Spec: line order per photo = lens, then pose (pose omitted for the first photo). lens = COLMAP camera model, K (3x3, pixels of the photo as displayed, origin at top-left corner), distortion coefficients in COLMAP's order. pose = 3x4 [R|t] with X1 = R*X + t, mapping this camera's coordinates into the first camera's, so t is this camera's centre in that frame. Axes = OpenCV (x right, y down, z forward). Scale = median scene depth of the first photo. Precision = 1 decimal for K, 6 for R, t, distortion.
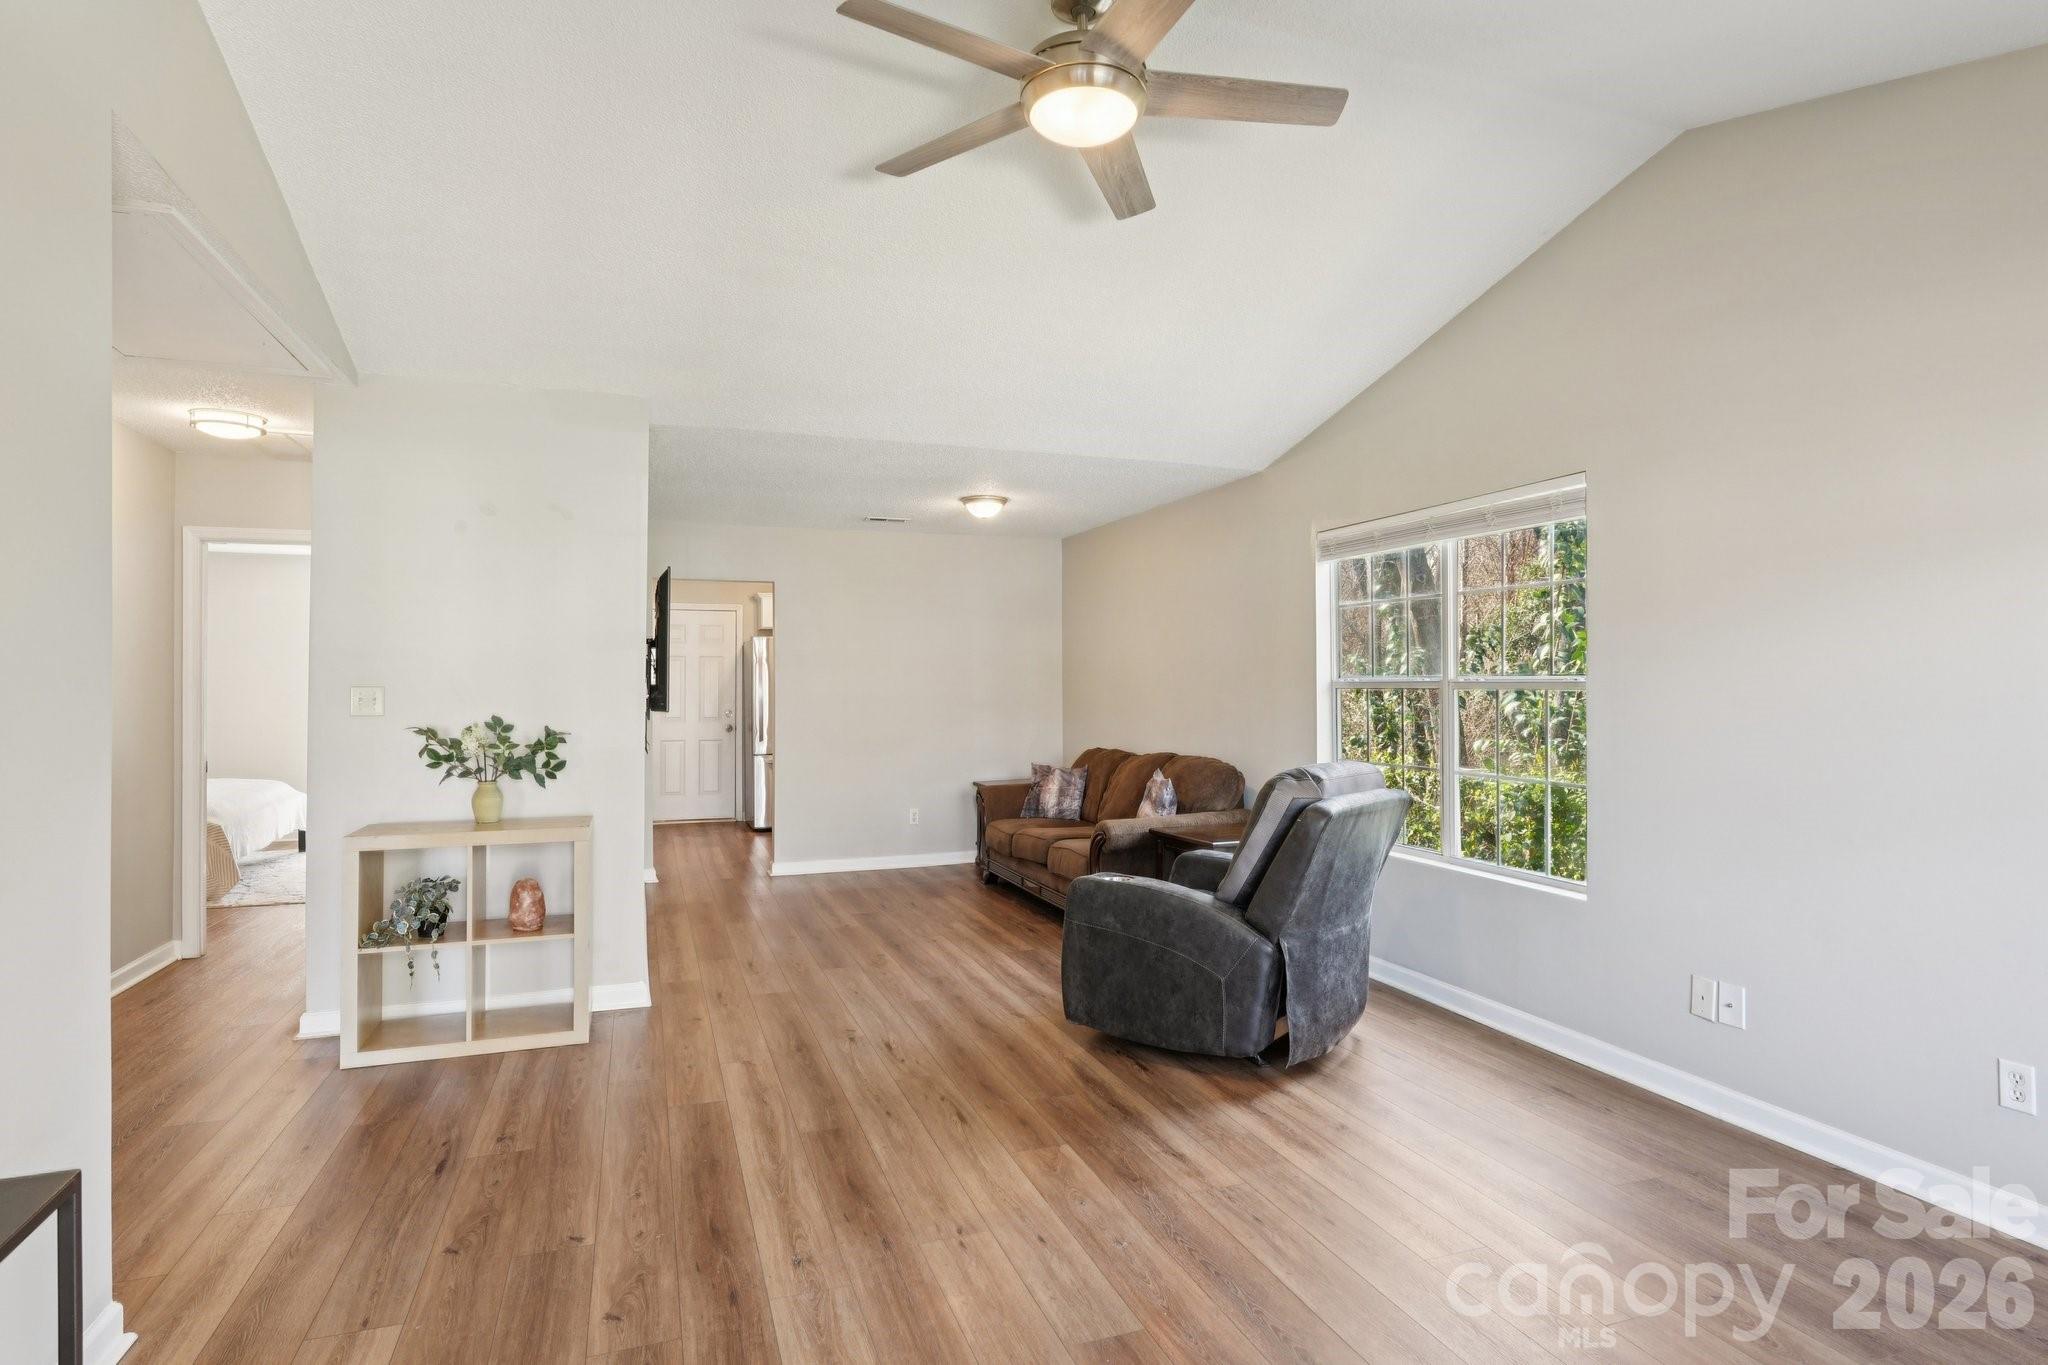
lens RADIAL K [[1081.9, 0, 1013.5], [0, 1081.9, 681.9], [0, 0, 1]] dist [-0.001046, -0.000627]
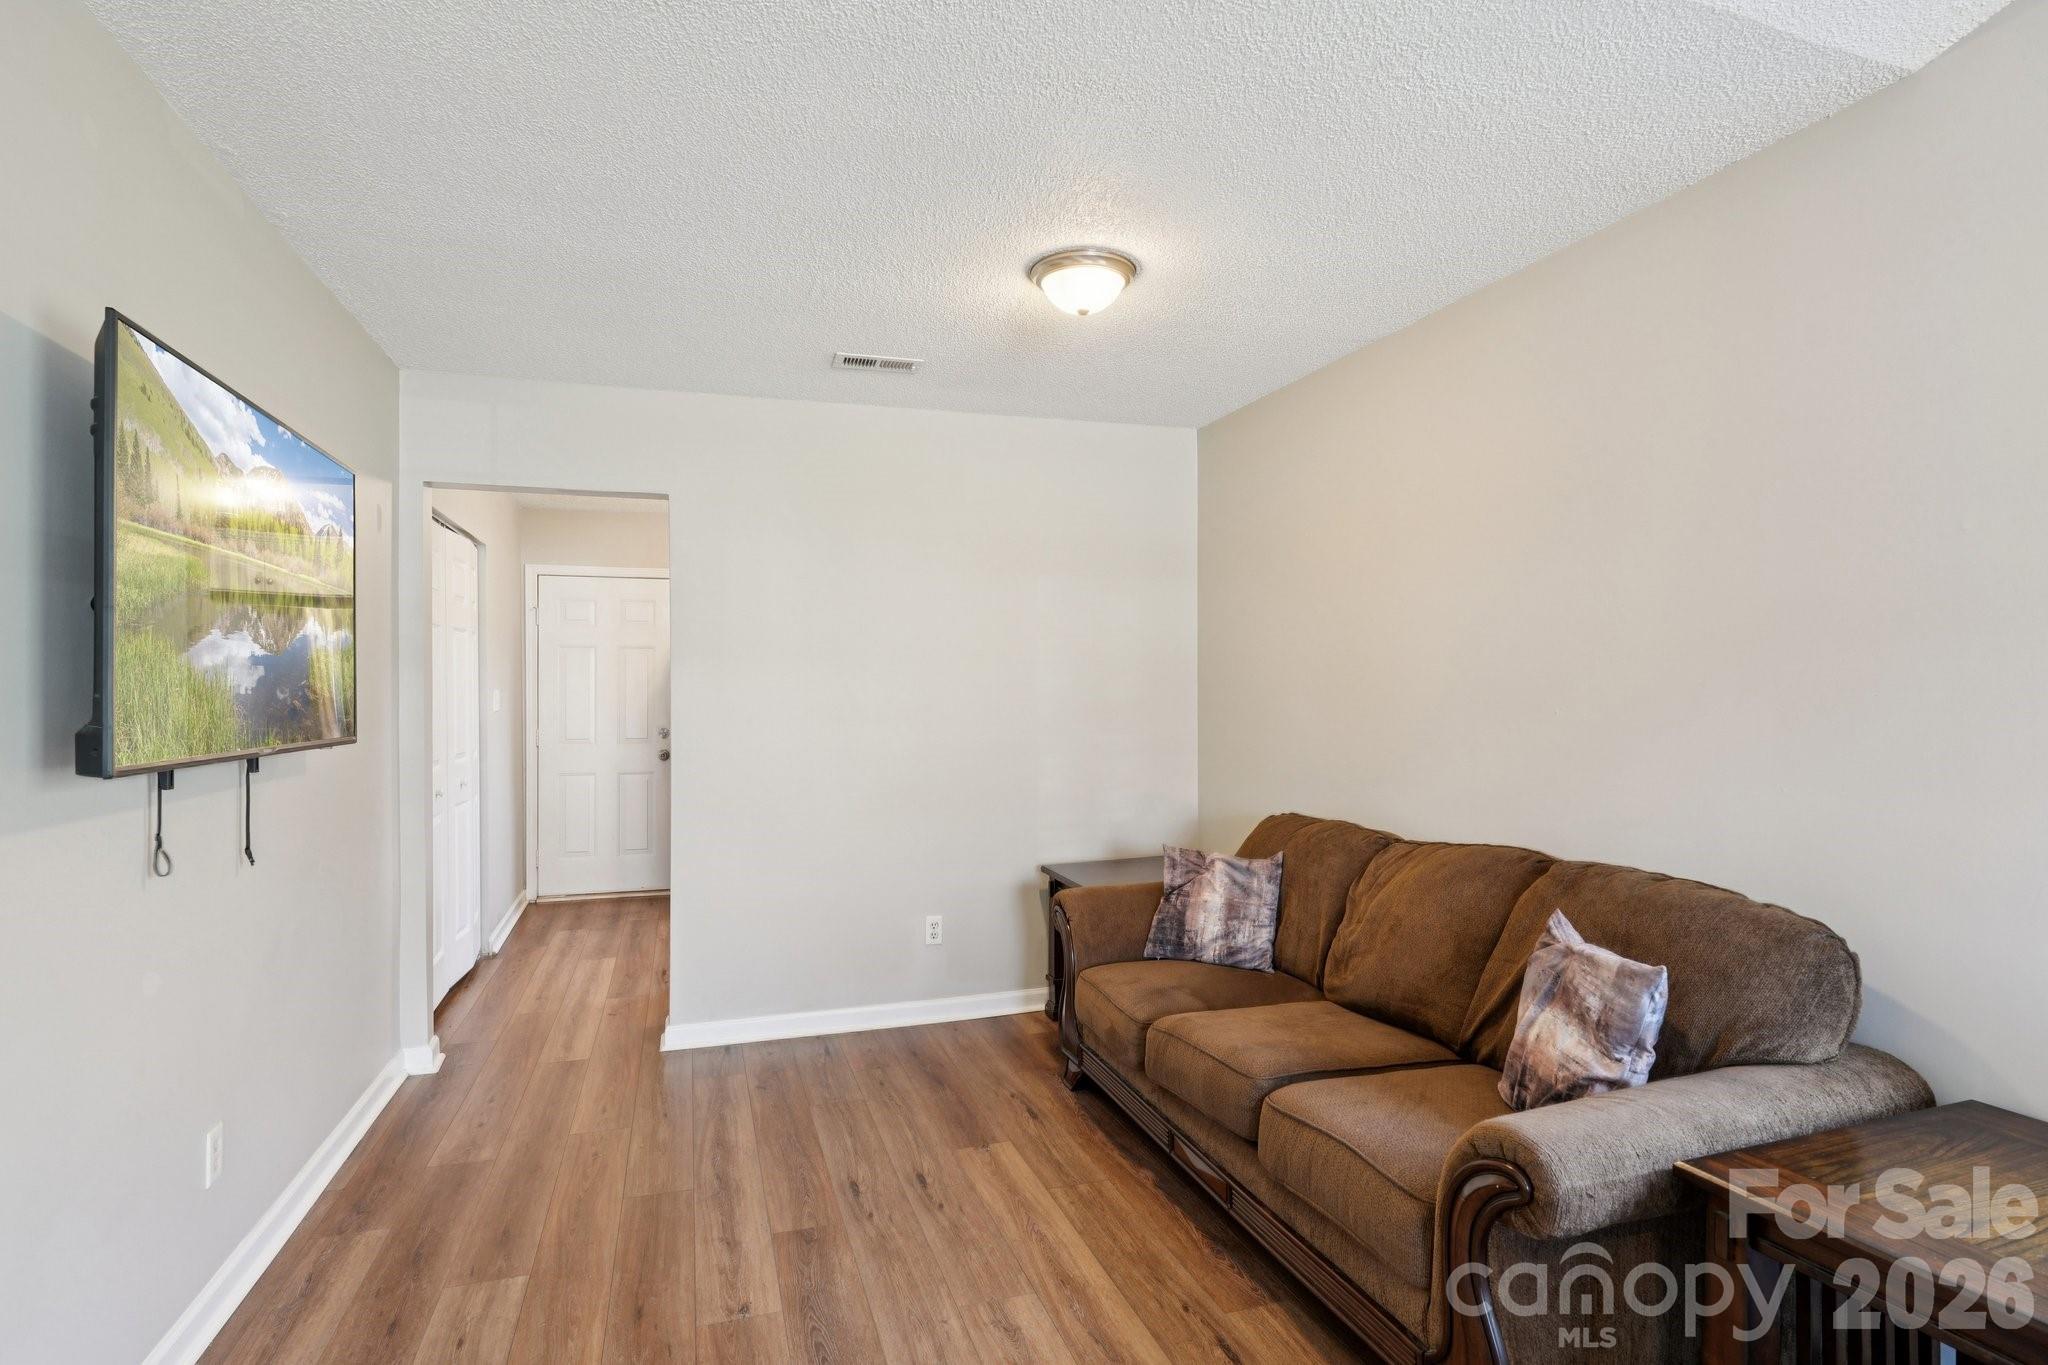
lens RADIAL K [[1052.0, 0, 1016.7], [0, 1052.0, 679.7], [0, 0, 1]] dist [0.001320, 0.000436]
pose [[0.999530, 0.000090, -0.030661, -0.038490], [-0.000197, 0.999994, -0.003483, 0.000273], [0.030661, 0.003488, 0.999524, 0.538509]]
